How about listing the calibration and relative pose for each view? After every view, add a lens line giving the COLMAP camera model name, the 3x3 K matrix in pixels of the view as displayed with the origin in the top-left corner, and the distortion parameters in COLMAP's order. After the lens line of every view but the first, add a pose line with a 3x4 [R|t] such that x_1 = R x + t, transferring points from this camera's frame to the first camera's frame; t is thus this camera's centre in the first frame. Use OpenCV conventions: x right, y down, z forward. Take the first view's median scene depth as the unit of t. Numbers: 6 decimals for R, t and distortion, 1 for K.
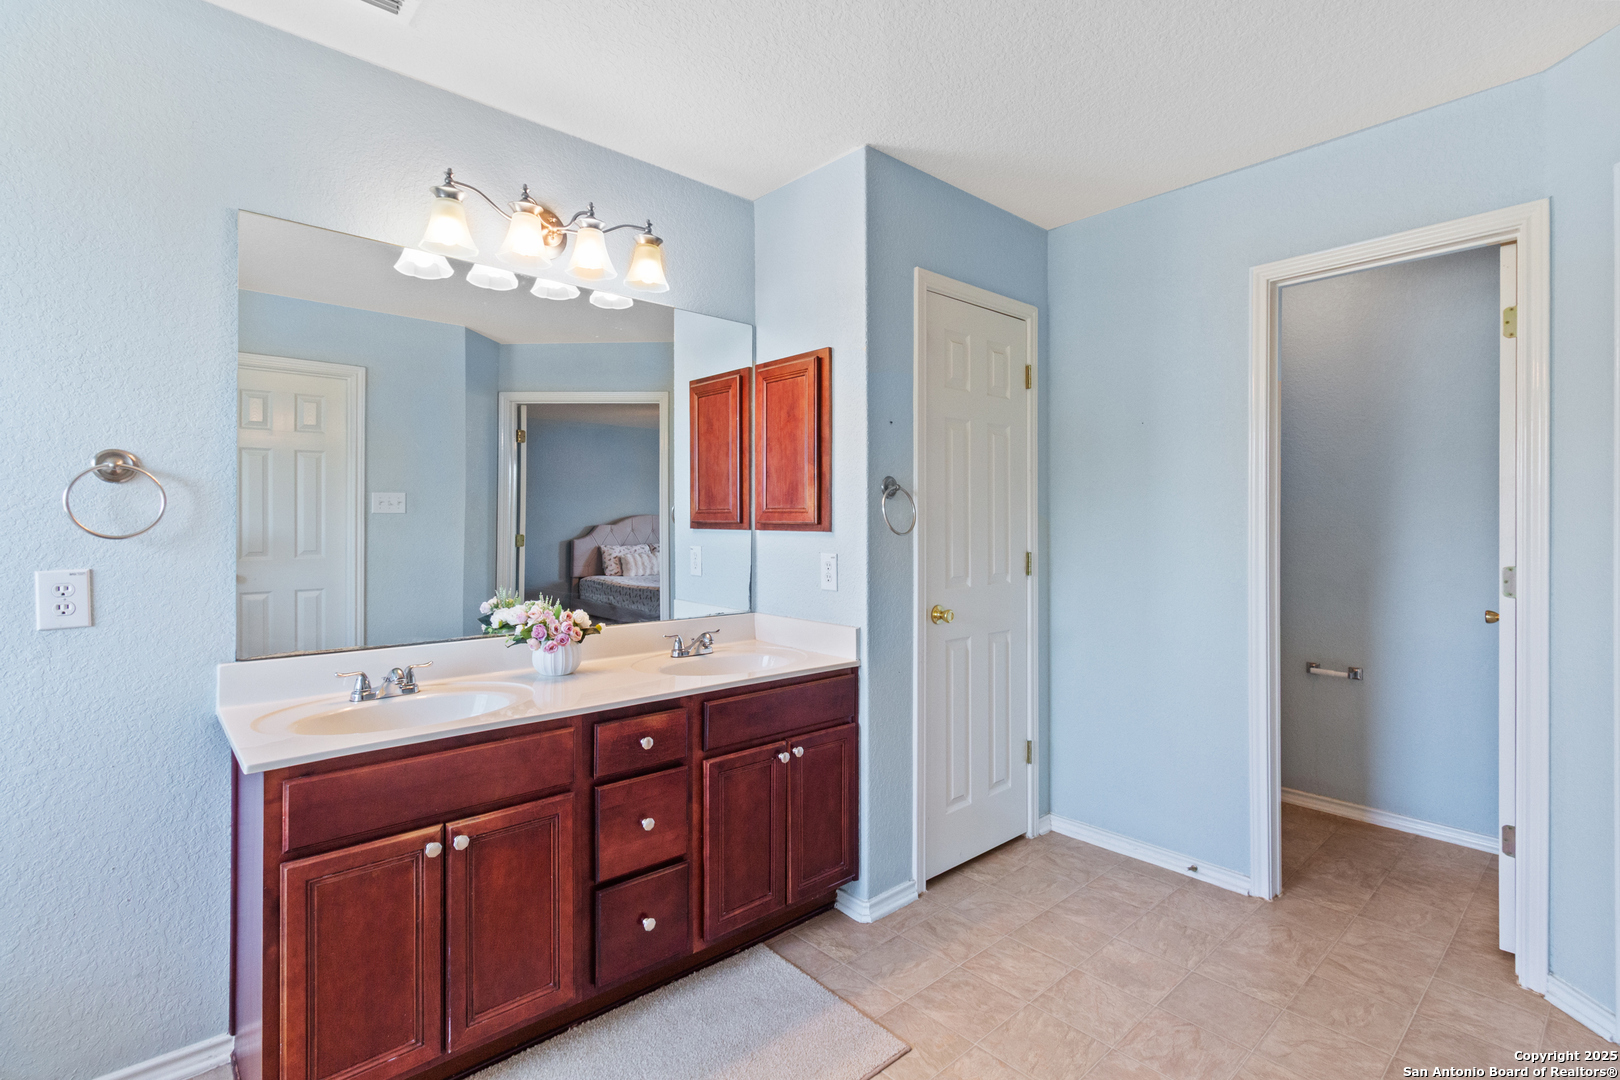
lens RADIAL K [[754.5, 0, 844.1], [0, 754.5, 518.2], [0, 0, 1]] dist [-0.001211, -0.000387]
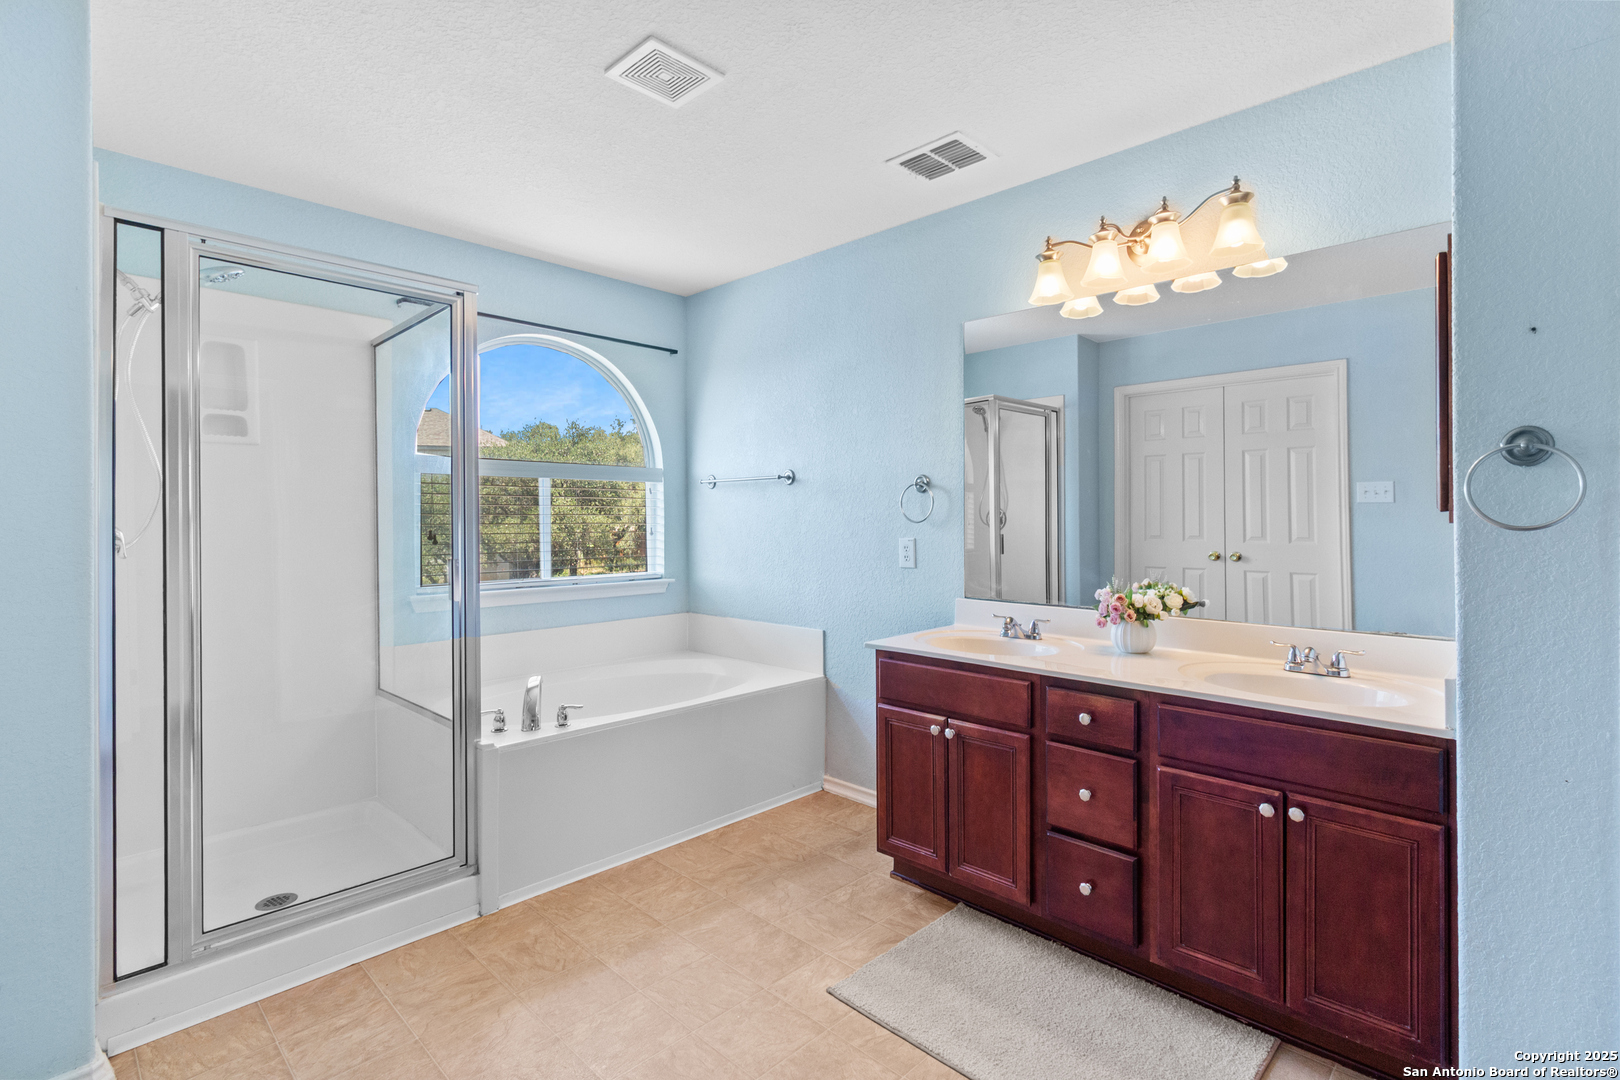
lens RADIAL K [[754.5, 0, 845.1], [0, 754.5, 519.1], [0, 0, 1]] dist [-0.001211, -0.000387]
pose [[0.065346, 0.002716, -0.997859, 0.724381], [0.011392, 0.999929, 0.003468, 0.008064], [0.997798, -0.011595, 0.065310, 0.554998]]
